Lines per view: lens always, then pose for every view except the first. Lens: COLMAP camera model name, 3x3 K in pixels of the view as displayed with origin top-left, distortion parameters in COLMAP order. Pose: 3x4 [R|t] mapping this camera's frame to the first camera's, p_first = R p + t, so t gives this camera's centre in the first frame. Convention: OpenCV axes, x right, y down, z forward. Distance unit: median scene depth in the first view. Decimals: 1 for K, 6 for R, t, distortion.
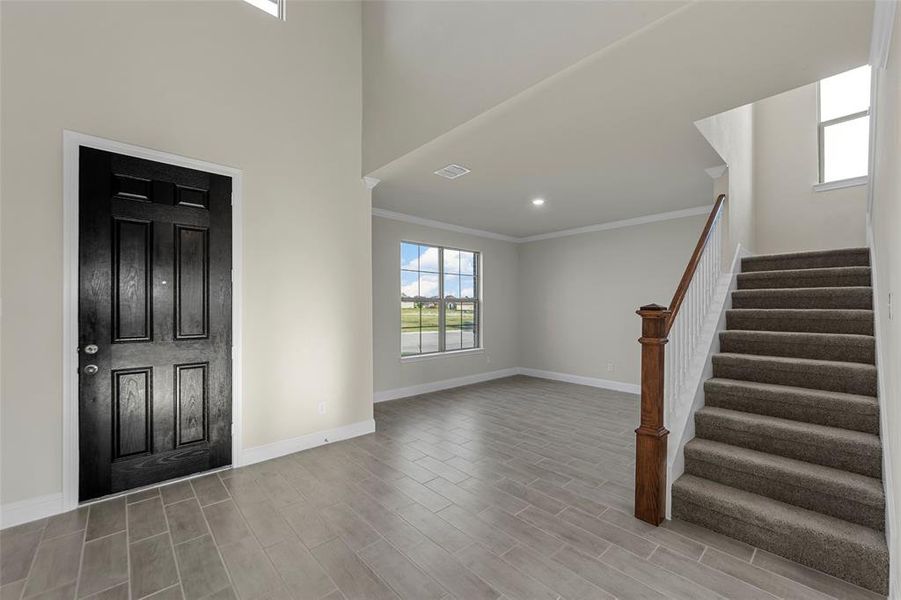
lens RADIAL K [[350.4, 0, 453.7], [0, 350.4, 312.4], [0, 0, 1]] dist [0.001015, 0.000044]
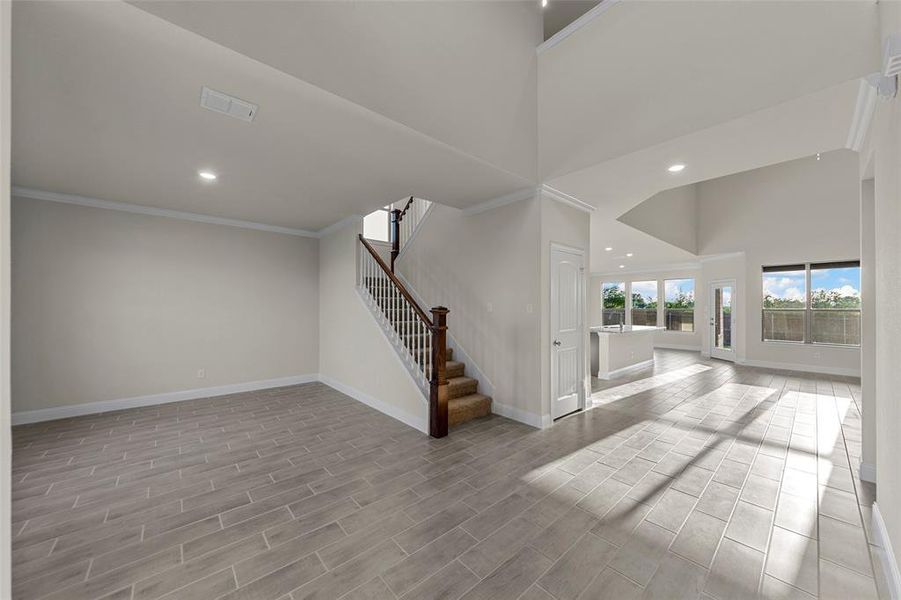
lens RADIAL K [[325.5, 0, 441.2], [0, 325.5, 306.3], [0, 0, 1]] dist [0.006363, -0.000016]
pose [[0.036794, 0.007406, 0.999295, -0.517290], [0.007306, 0.999944, -0.007680, -0.005984], [-0.999296, 0.007584, 0.036738, 0.489588]]
